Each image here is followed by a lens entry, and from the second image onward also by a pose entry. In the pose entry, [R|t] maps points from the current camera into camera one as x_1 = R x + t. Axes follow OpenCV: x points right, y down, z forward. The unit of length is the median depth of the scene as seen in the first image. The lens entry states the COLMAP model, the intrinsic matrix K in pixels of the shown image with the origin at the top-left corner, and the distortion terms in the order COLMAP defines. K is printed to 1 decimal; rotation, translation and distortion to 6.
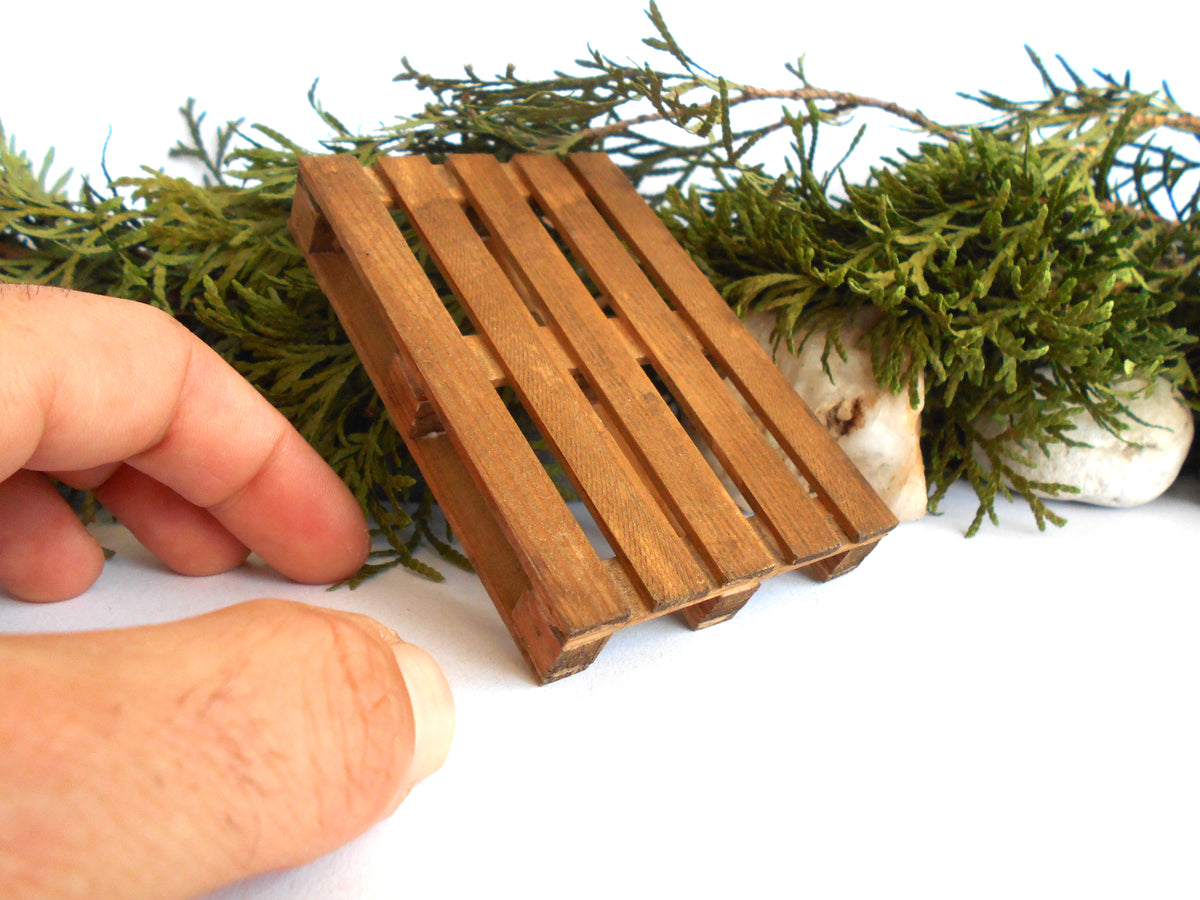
lens RADIAL K [[1031.5, 0, 597.8], [0, 1031.5, 444.3], [0, 0, 1]] dist [-0.014757, 0.009335]
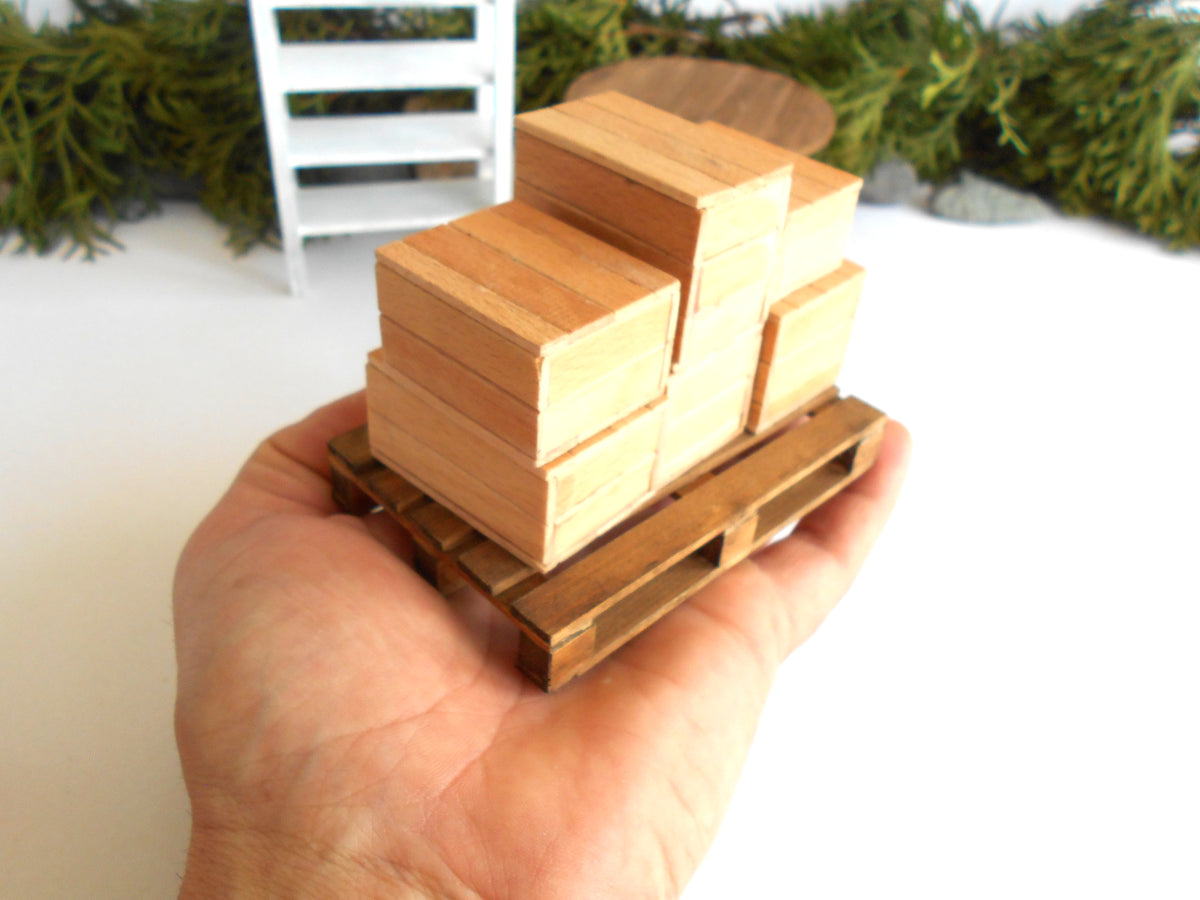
lens RADIAL K [[1031.5, 0, 597.8], [0, 1031.5, 444.3], [0, 0, 1]] dist [-0.014757, 0.009335]
pose [[0.985582, -0.068021, 0.154921, 0.097777], [0.003886, 0.924487, 0.381193, -0.276612], [-0.169152, -0.375095, 0.911423, -1.100297]]
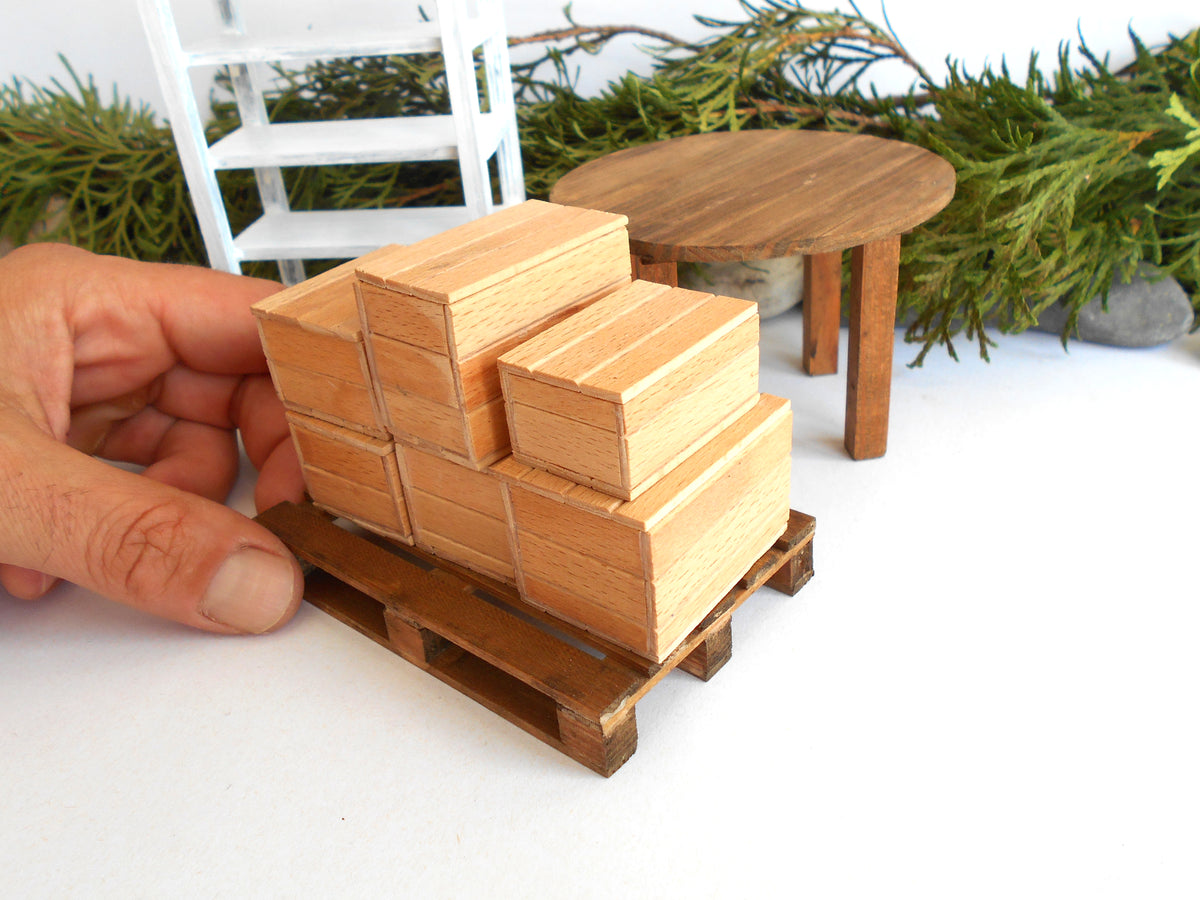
lens RADIAL K [[1031.5, 0, 597.8], [0, 1031.5, 444.3], [0, 0, 1]] dist [-0.014757, 0.009335]
pose [[0.970323, 0.031270, -0.239782, 0.700187], [0.023778, 0.974459, 0.223303, -0.113140], [0.240640, -0.222377, 0.944797, -0.566408]]
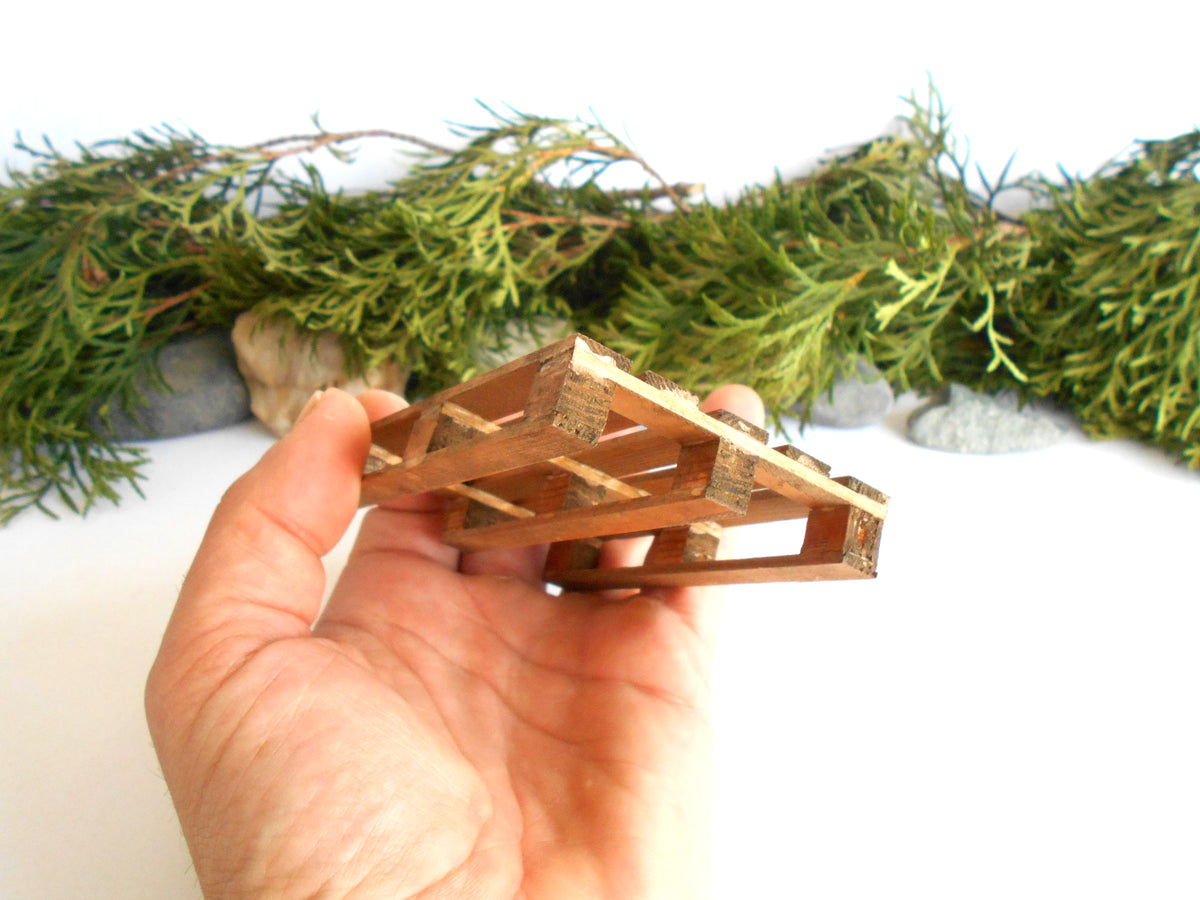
lens RADIAL K [[1031.5, 0, 597.8], [0, 1031.5, 444.3], [0, 0, 1]] dist [-0.014757, 0.009335]
pose [[0.994299, -0.061050, 0.087418, 0.502003], [0.029712, 0.946026, 0.322726, -0.451105], [-0.102402, -0.318289, 0.942447, -0.598698]]
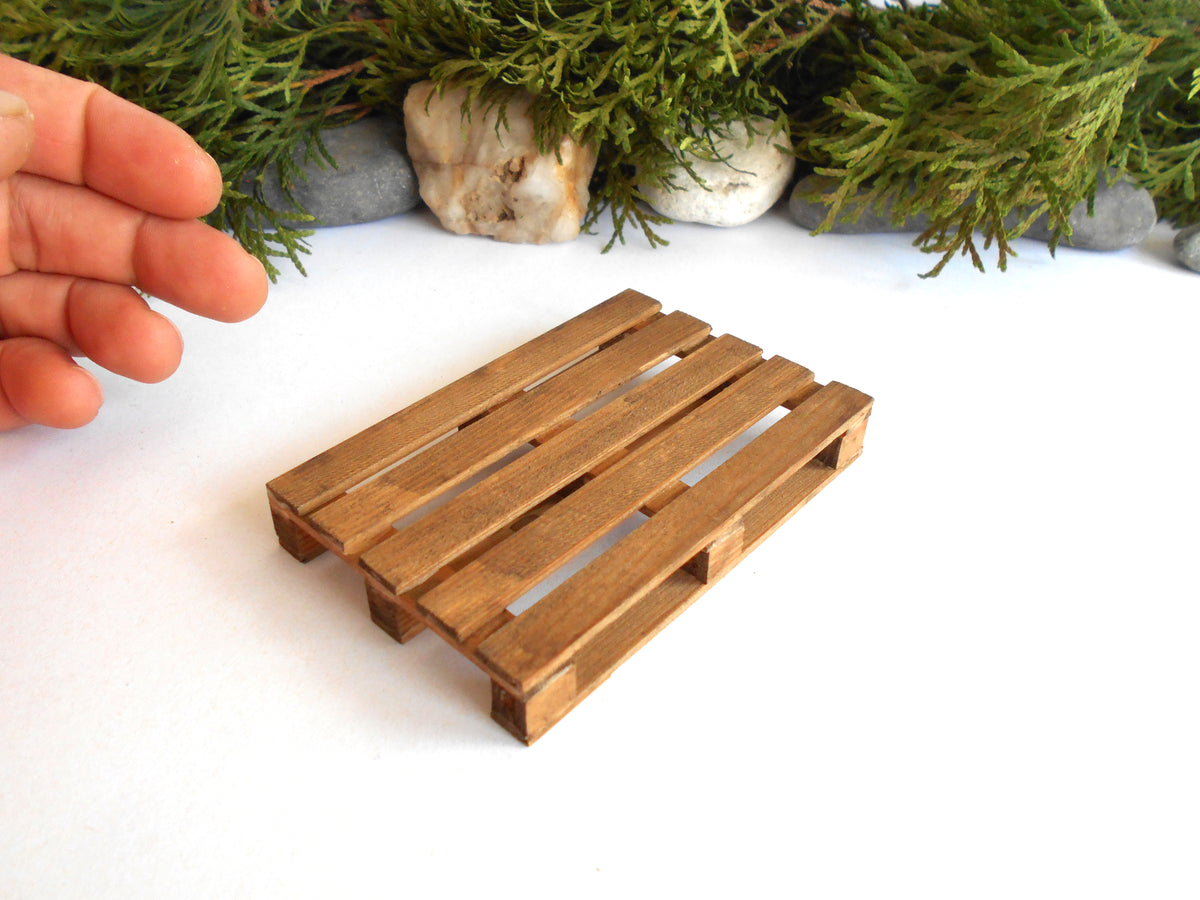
lens RADIAL K [[1031.5, 0, 597.8], [0, 1031.5, 444.3], [0, 0, 1]] dist [-0.014757, 0.009335]
pose [[0.999009, -0.016634, 0.041275, 0.281905], [0.001687, 0.941003, 0.338395, -0.147241], [-0.044469, -0.337990, 0.940098, -0.459969]]
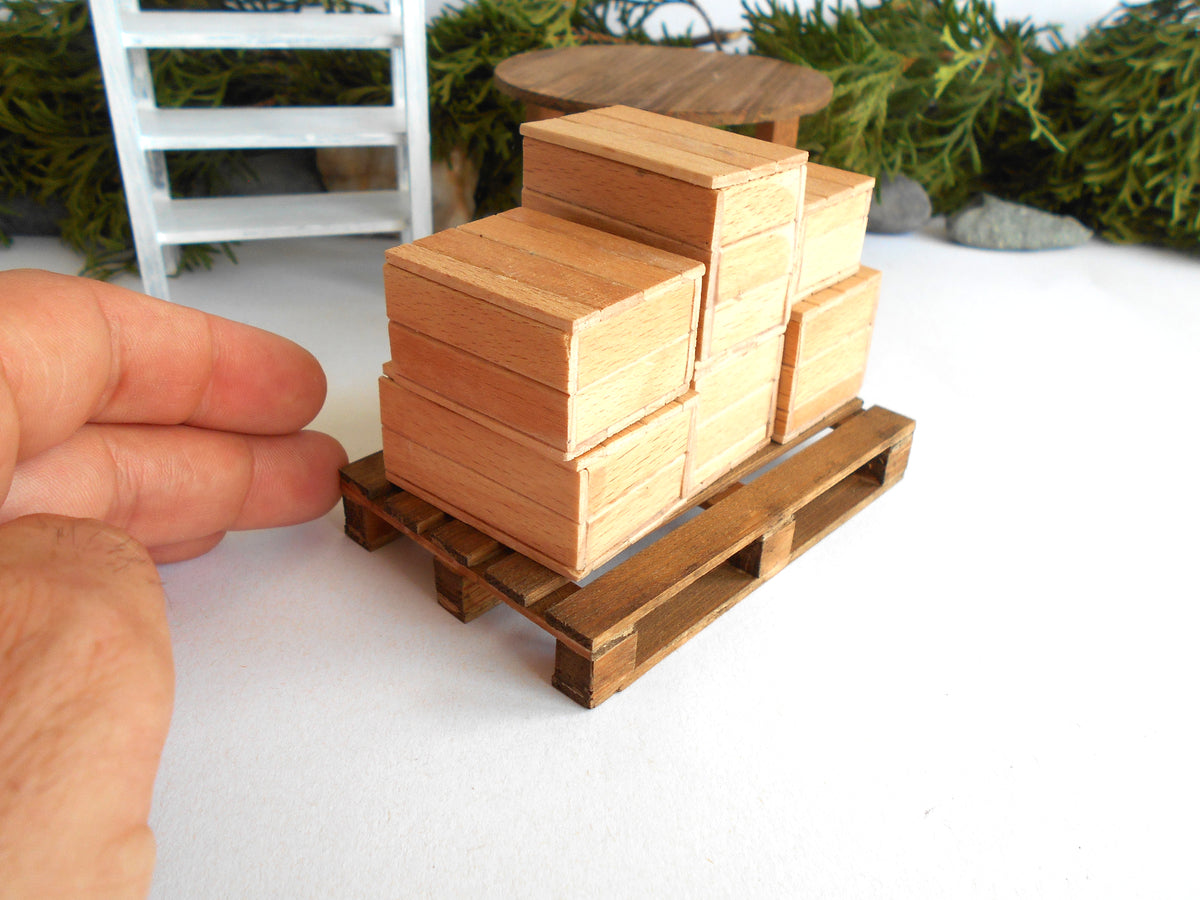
lens RADIAL K [[1031.5, 0, 597.8], [0, 1031.5, 444.3], [0, 0, 1]] dist [-0.014757, 0.009335]
pose [[0.983383, -0.066717, 0.168840, 0.218552], [0.027002, 0.973431, 0.227381, 0.025529], [-0.179524, -0.219044, 0.959057, -0.762398]]
